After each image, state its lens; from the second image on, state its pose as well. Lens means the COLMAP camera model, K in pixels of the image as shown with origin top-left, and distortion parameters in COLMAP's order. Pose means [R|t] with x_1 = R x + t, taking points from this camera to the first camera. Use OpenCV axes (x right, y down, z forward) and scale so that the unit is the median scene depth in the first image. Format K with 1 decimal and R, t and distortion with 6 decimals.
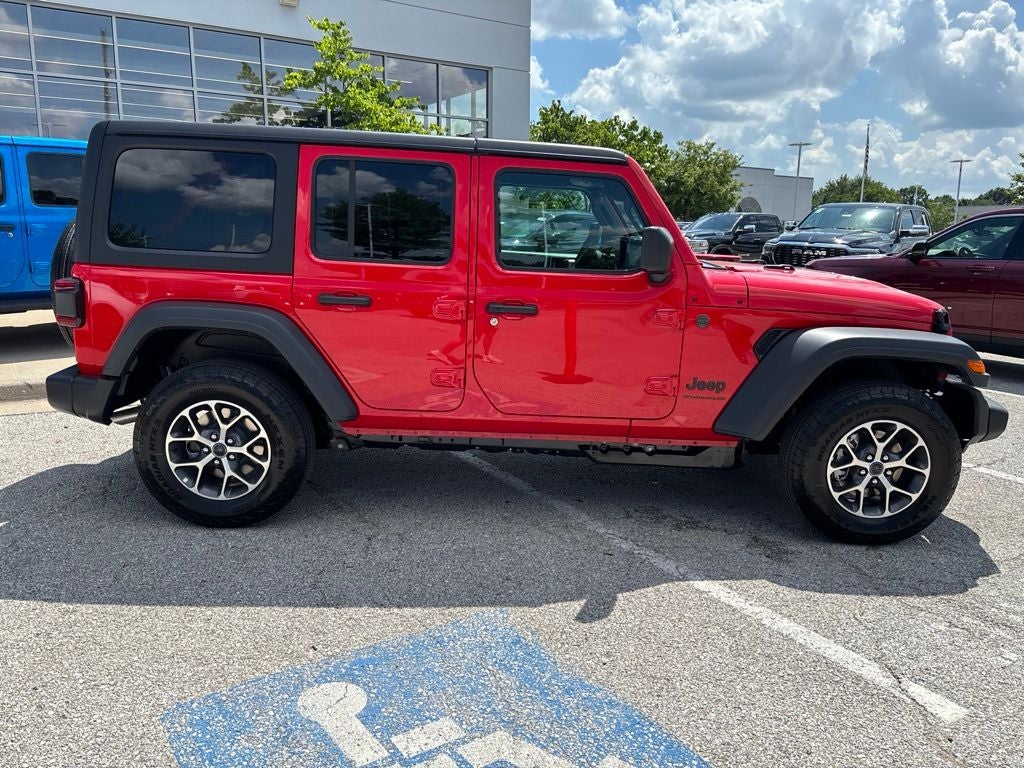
lens RADIAL K [[775.7, 0, 512.0], [0, 775.7, 384.0], [0, 0, 1]] dist [0.051633, -0.060180]
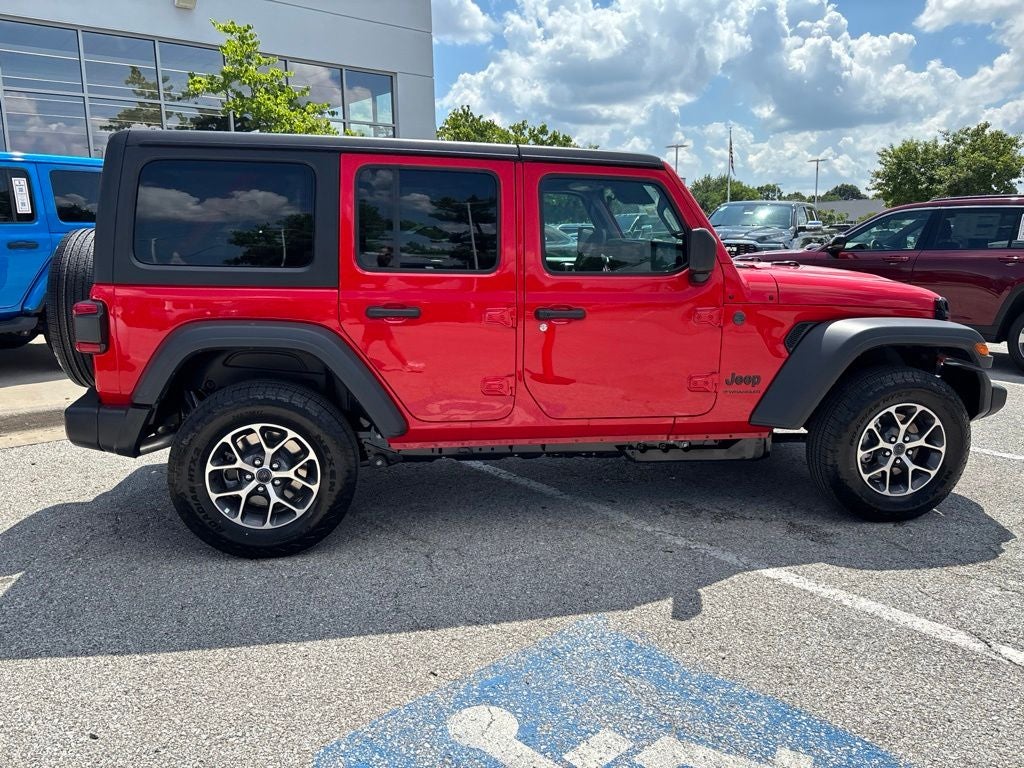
lens RADIAL K [[777.3, 0, 510.8], [0, 777.3, 373.3], [0, 0, 1]] dist [0.048163, -0.058206]
pose [[0.988075, -0.052802, 0.144639, -0.206351], [0.055330, 0.998377, -0.013507, -0.010021], [-0.143691, 0.021349, 0.989392, 0.017957]]
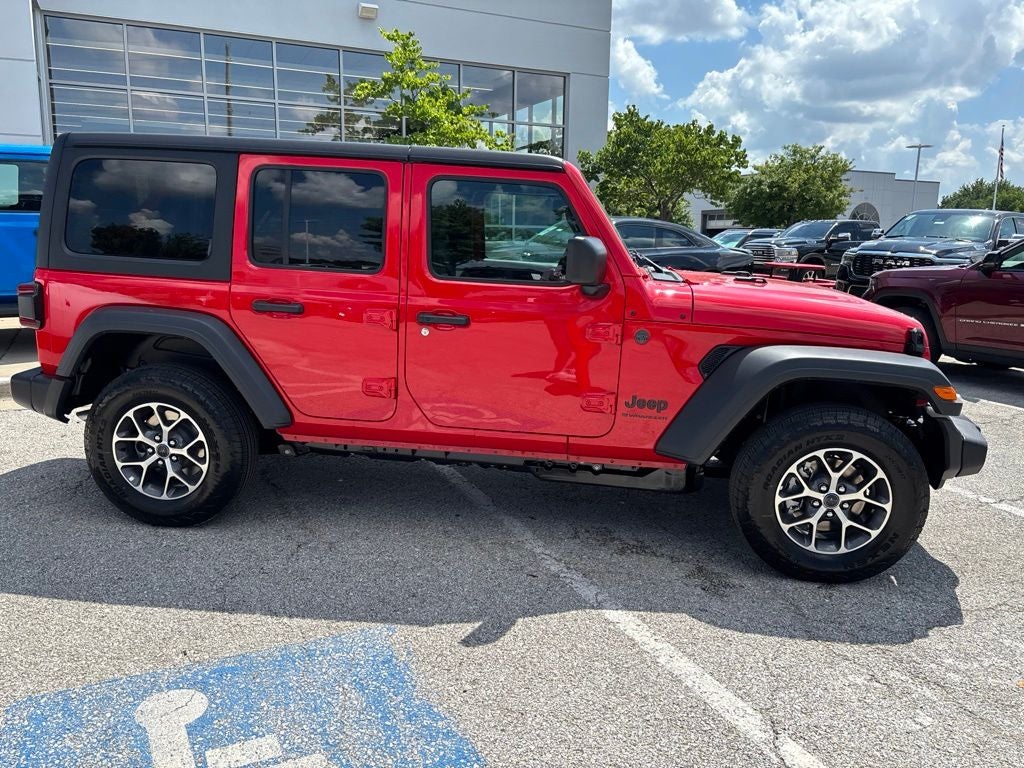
lens RADIAL K [[777.0, 0, 512.3], [0, 777.0, 385.8], [0, 0, 1]] dist [0.058055, -0.071365]
pose [[0.990619, 0.030197, -0.133276, 0.213948], [-0.030983, 0.999513, -0.003832, -0.011487], [0.133095, 0.007925, 0.991072, 0.036644]]
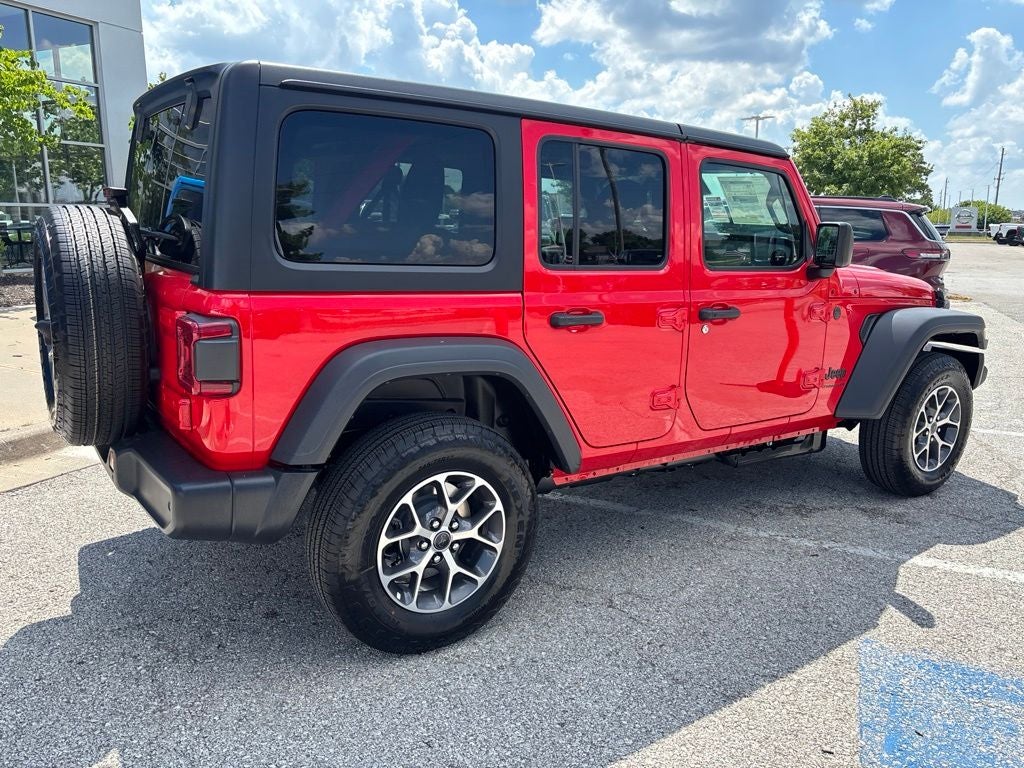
lens RADIAL K [[777.3, 0, 510.8], [0, 777.3, 373.3], [0, 0, 1]] dist [0.048163, -0.058206]
pose [[0.834643, -0.113585, 0.538952, -0.679167], [0.111055, 0.993113, 0.037316, -0.086083], [-0.539479, 0.028708, 0.841510, 0.357163]]
